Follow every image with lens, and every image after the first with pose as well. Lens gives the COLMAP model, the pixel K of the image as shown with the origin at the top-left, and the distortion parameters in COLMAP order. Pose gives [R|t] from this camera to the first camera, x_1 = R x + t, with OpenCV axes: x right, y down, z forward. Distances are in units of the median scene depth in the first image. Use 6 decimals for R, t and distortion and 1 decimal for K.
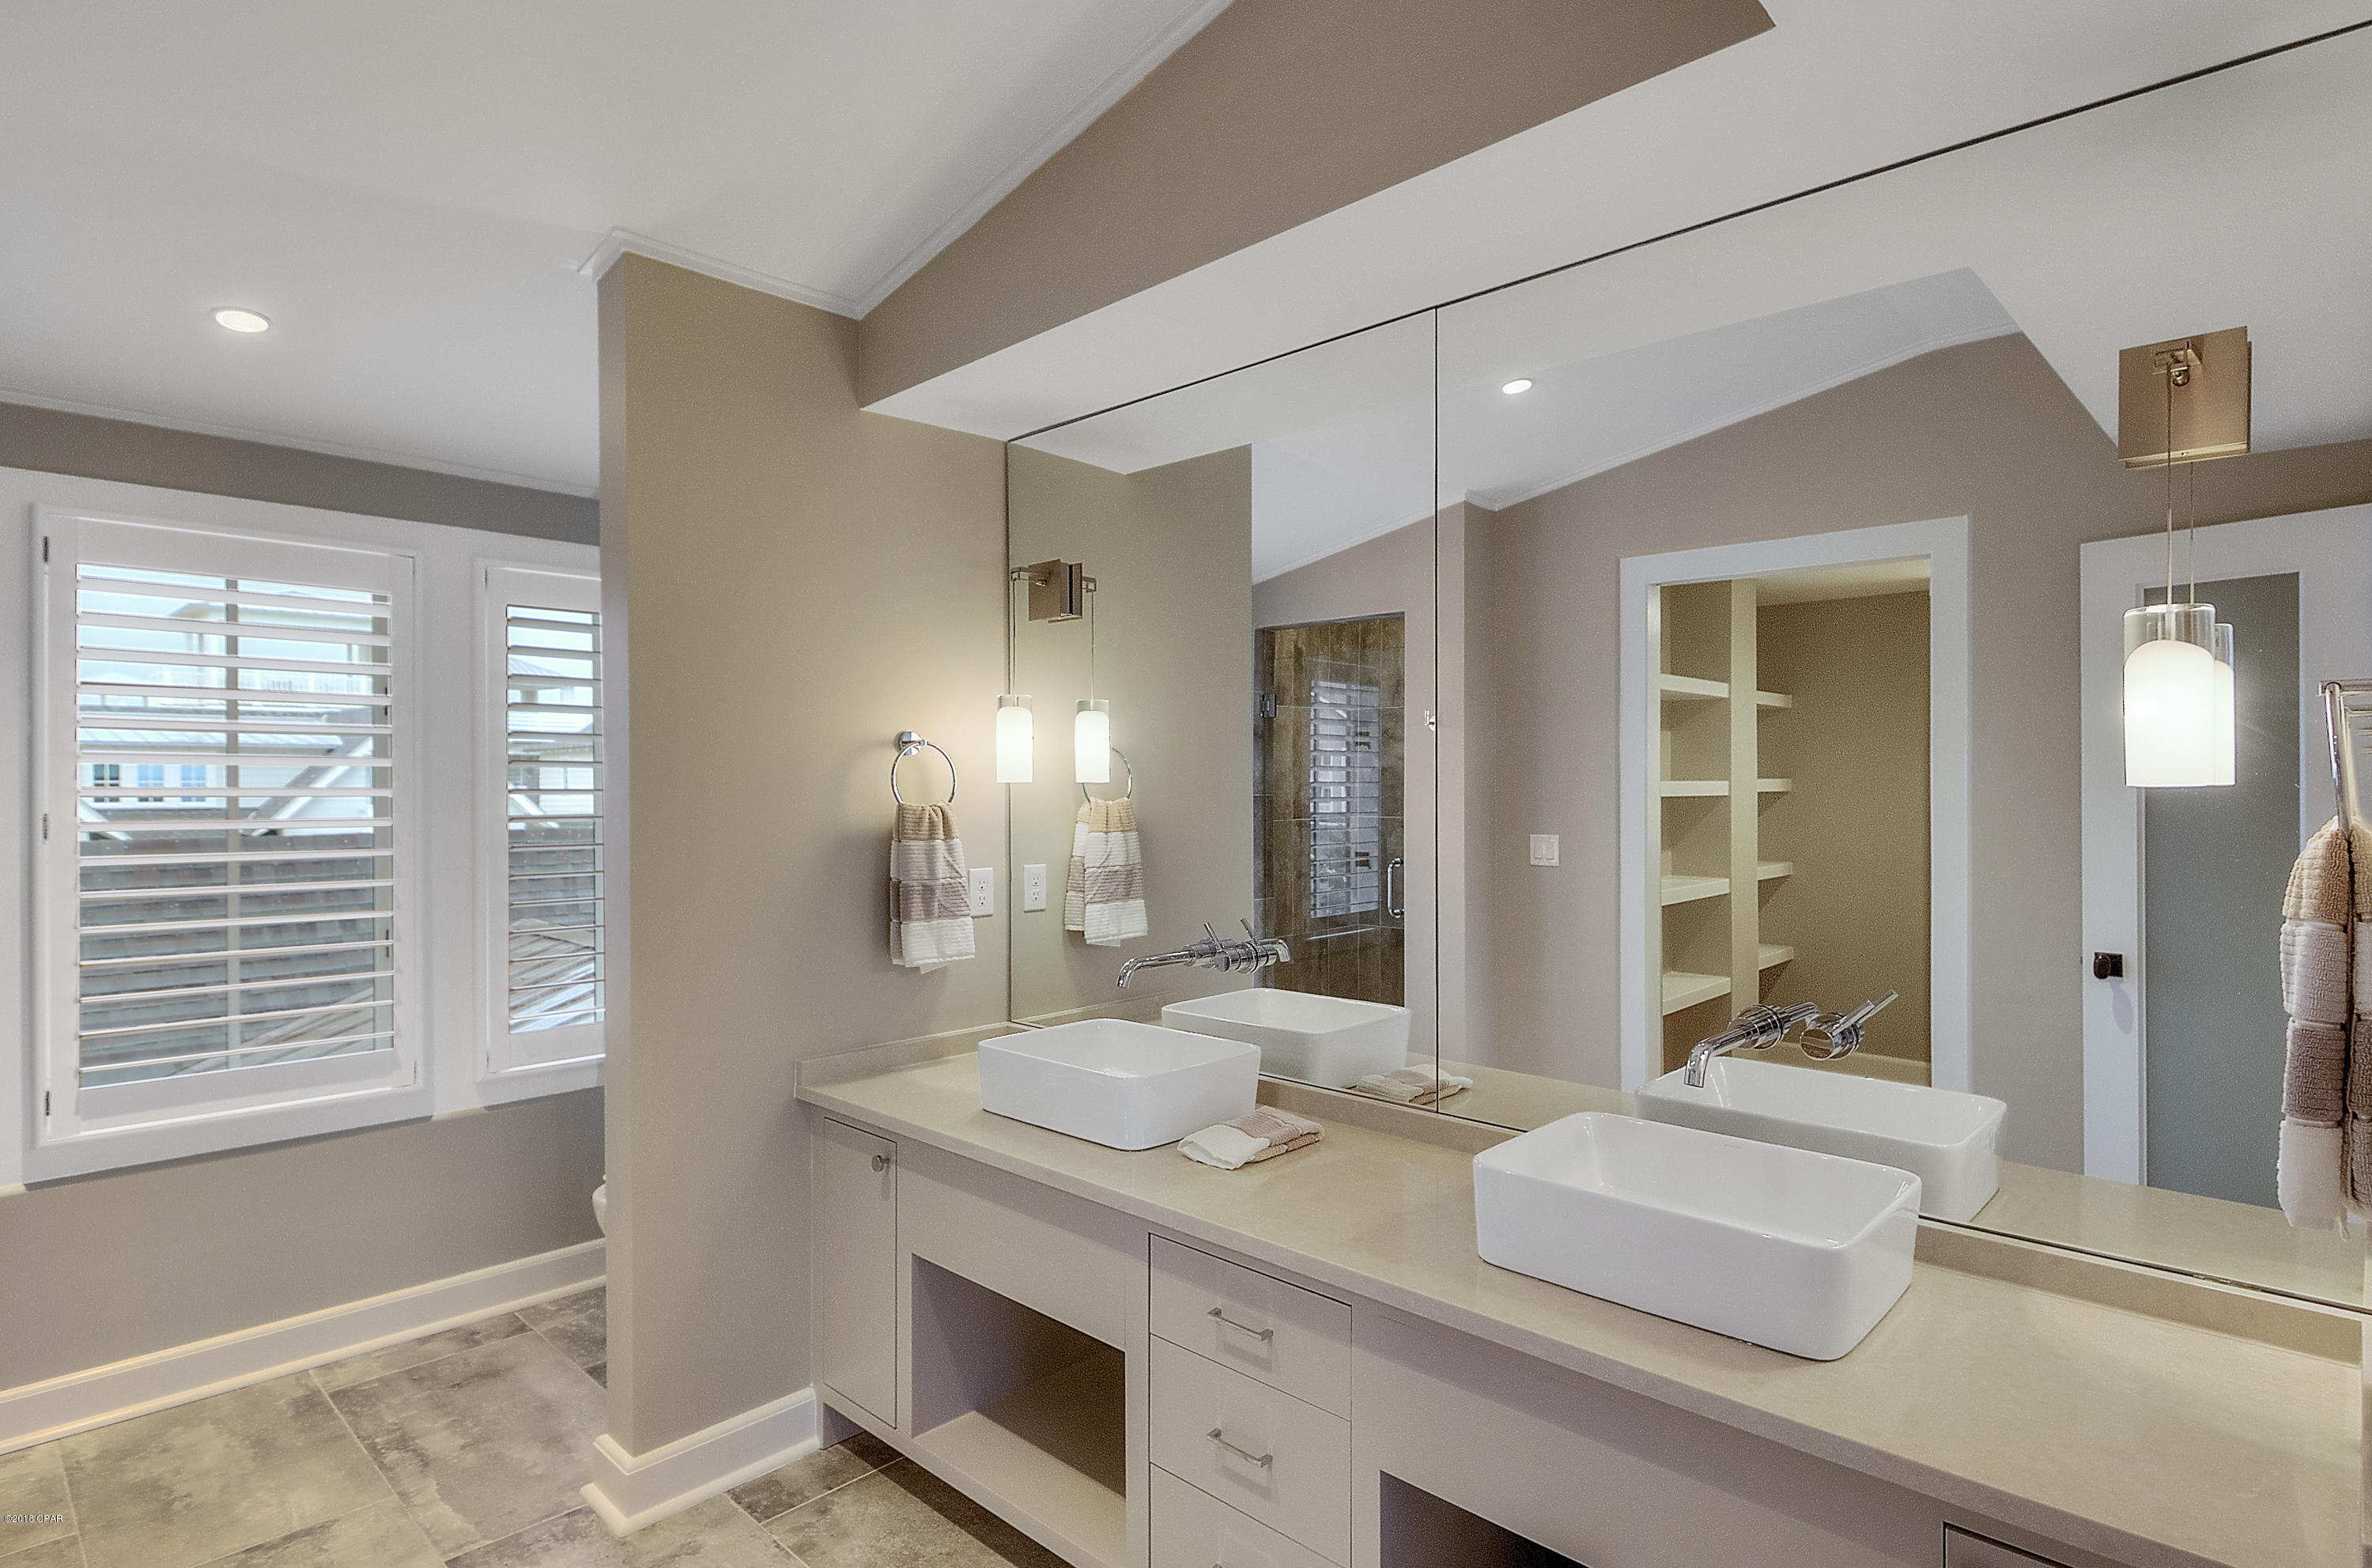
lens RADIAL K [[1218.5, 0, 1196.2], [0, 1218.5, 793.5], [0, 0, 1]] dist [0.022736, -0.017878]
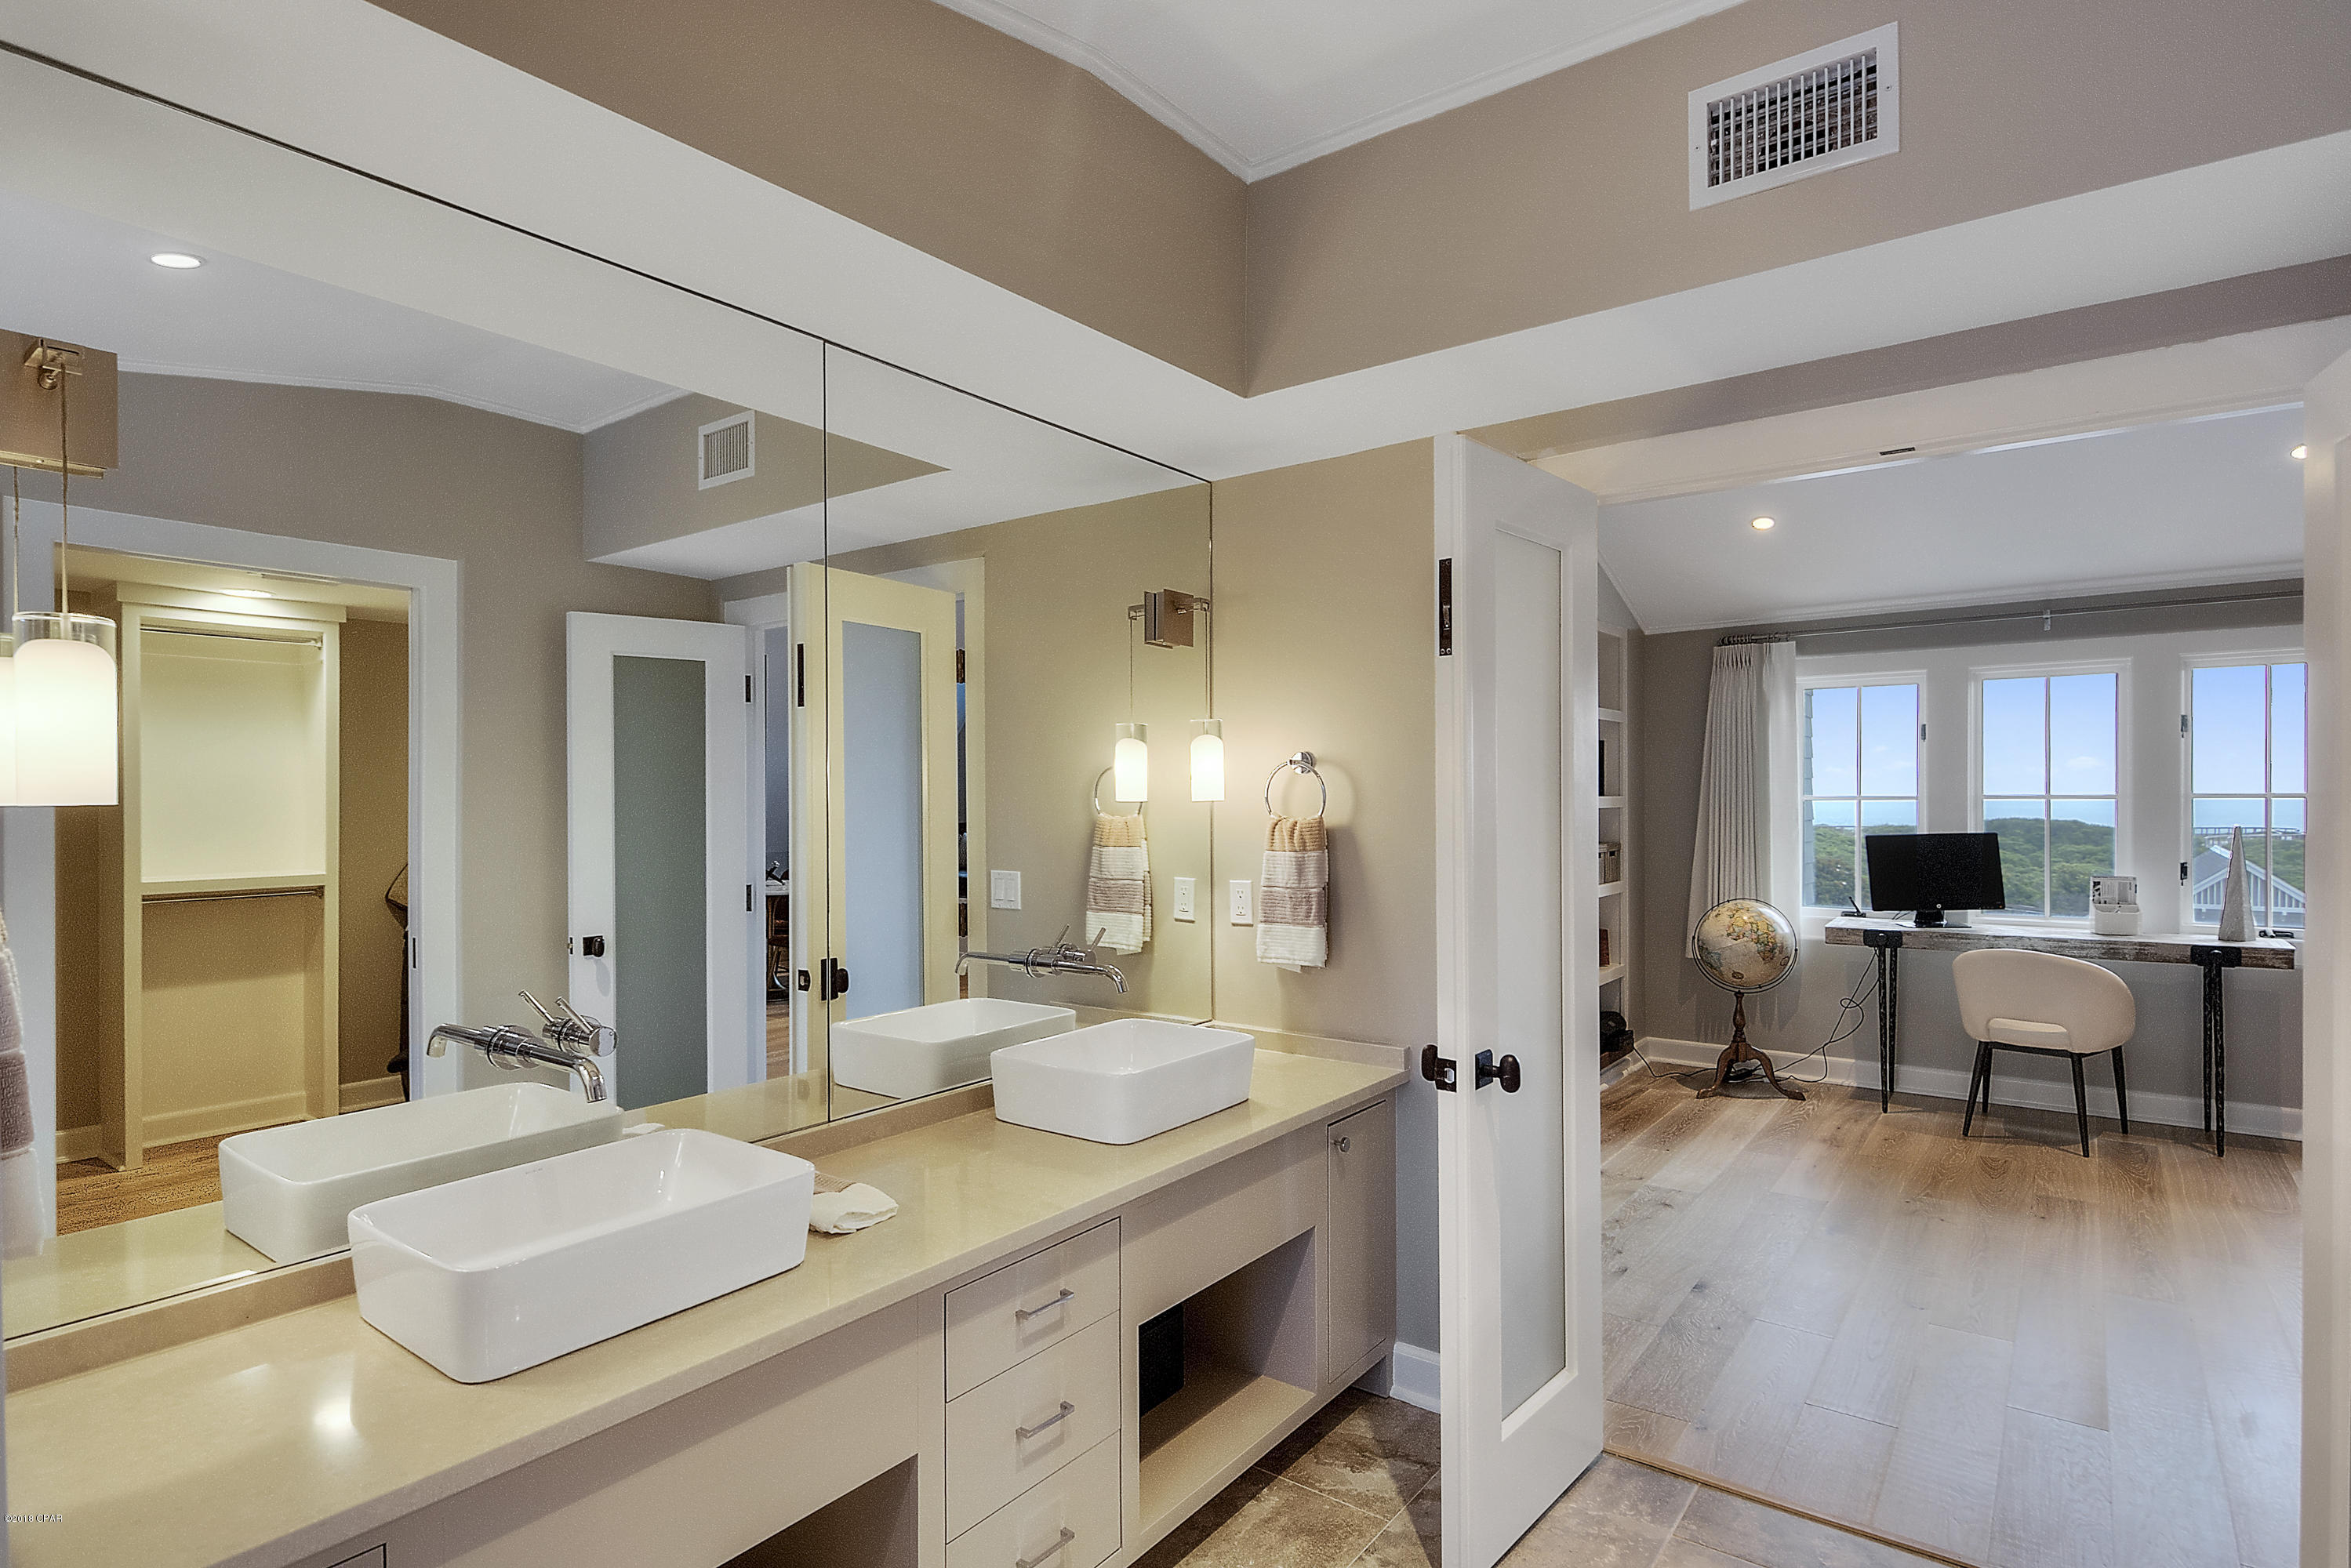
lens RADIAL K [[1205.2, 0, 1175.5], [0, 1205.2, 784.0], [0, 0, 1]] dist [0.001733, -0.000993]
pose [[-0.125682, 0.013296, 0.991982, -1.024618], [0.009665, 0.999879, -0.012178, -0.011344], [-0.992024, 0.008057, -0.125795, 1.000261]]
